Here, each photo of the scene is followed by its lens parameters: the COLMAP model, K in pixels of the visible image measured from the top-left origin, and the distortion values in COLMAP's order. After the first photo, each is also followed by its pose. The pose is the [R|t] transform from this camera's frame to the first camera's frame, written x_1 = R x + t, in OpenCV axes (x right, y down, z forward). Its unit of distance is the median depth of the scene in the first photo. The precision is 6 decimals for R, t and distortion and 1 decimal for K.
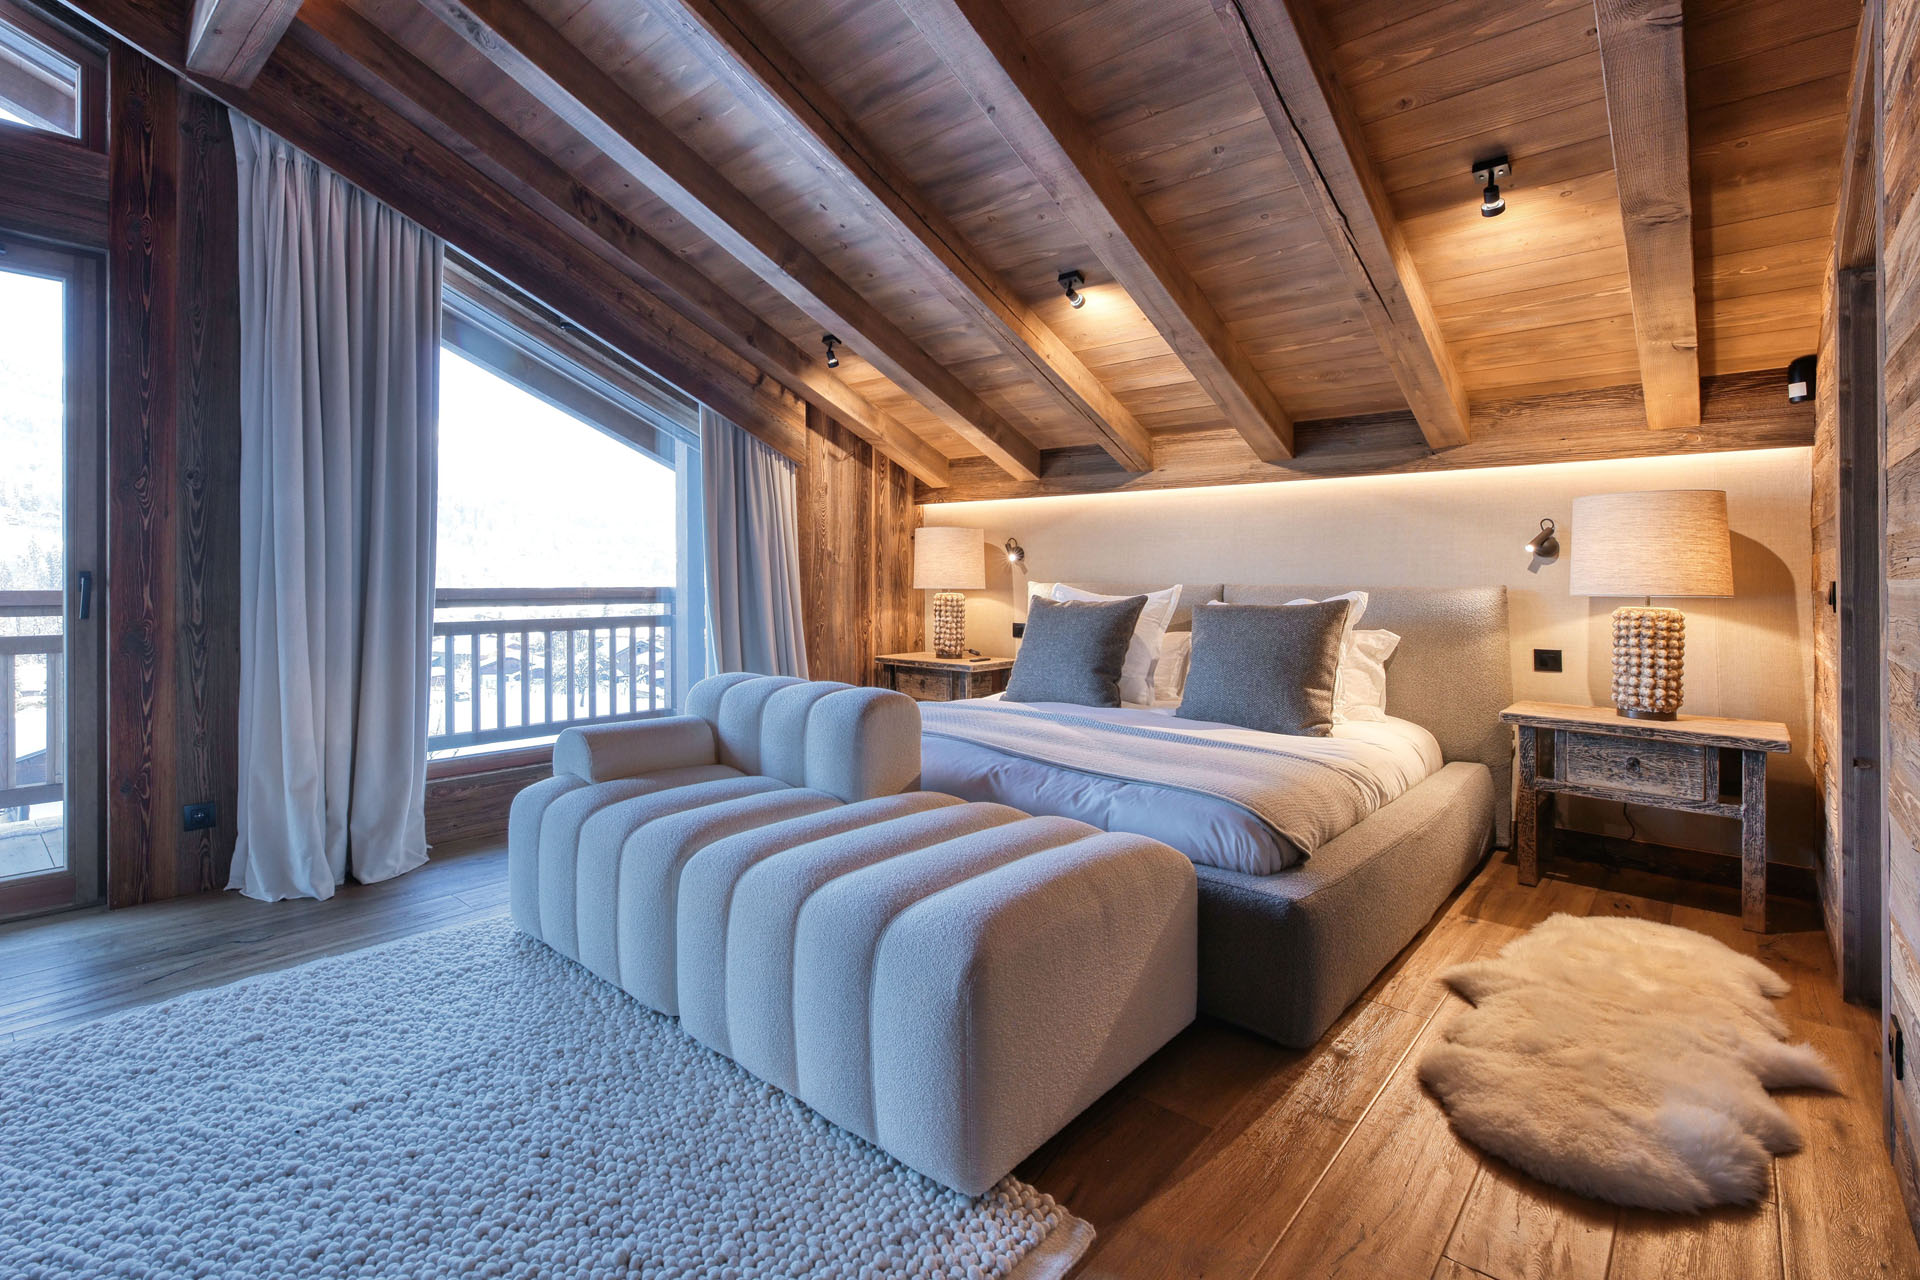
lens RADIAL K [[785.5, 0, 888.8], [0, 785.5, 583.0], [0, 0, 1]] dist [-0.001772, -0.001087]
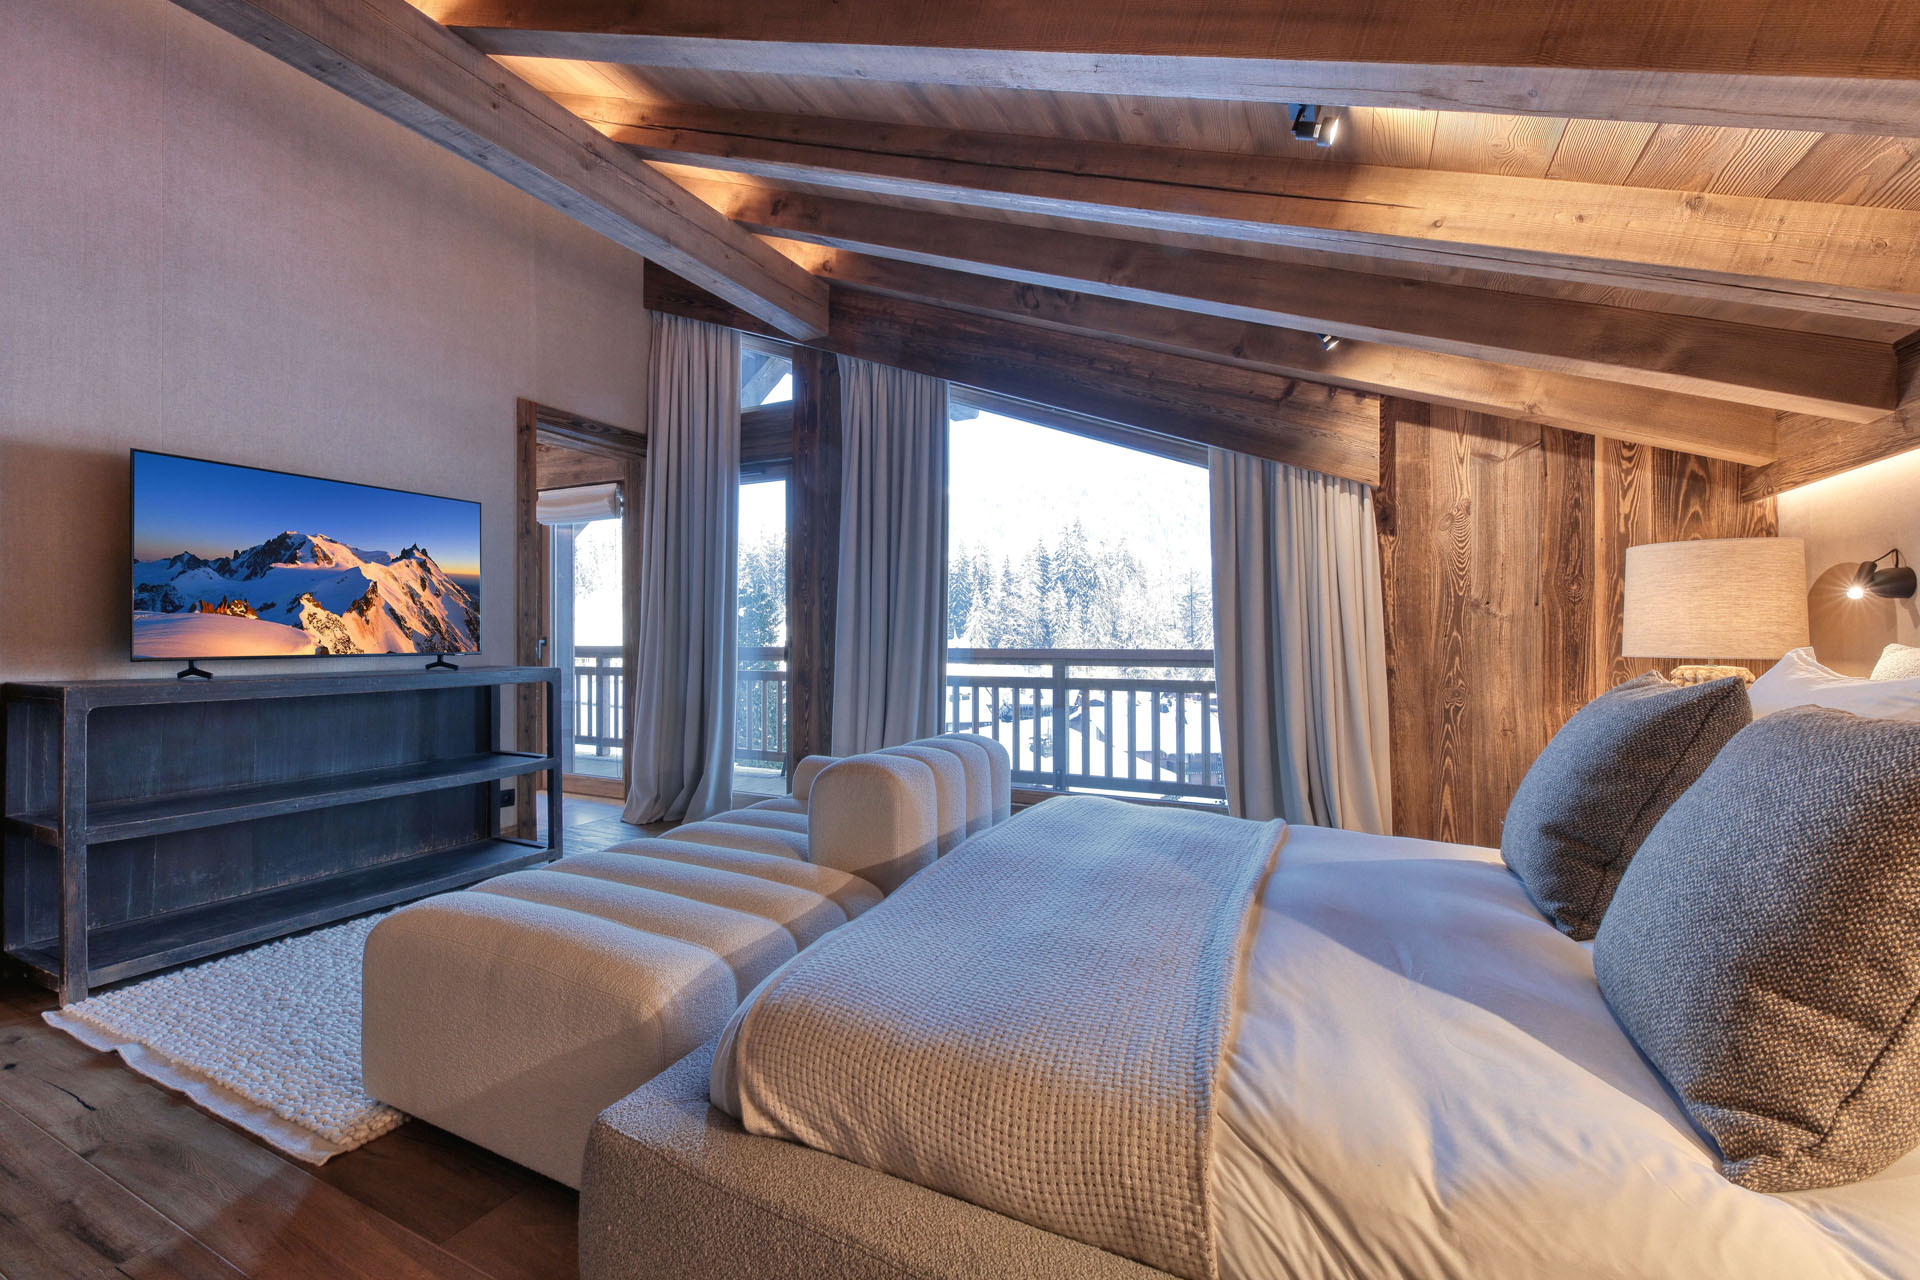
lens RADIAL K [[785.5, 0, 953.9], [0, 785.5, 634.2], [0, 0, 1]] dist [-0.001772, -0.001087]
pose [[0.360499, -0.008438, -0.932721, 0.449933], [-0.001147, 0.999954, -0.009489, -0.003923], [0.932759, 0.004491, 0.360473, 0.392682]]
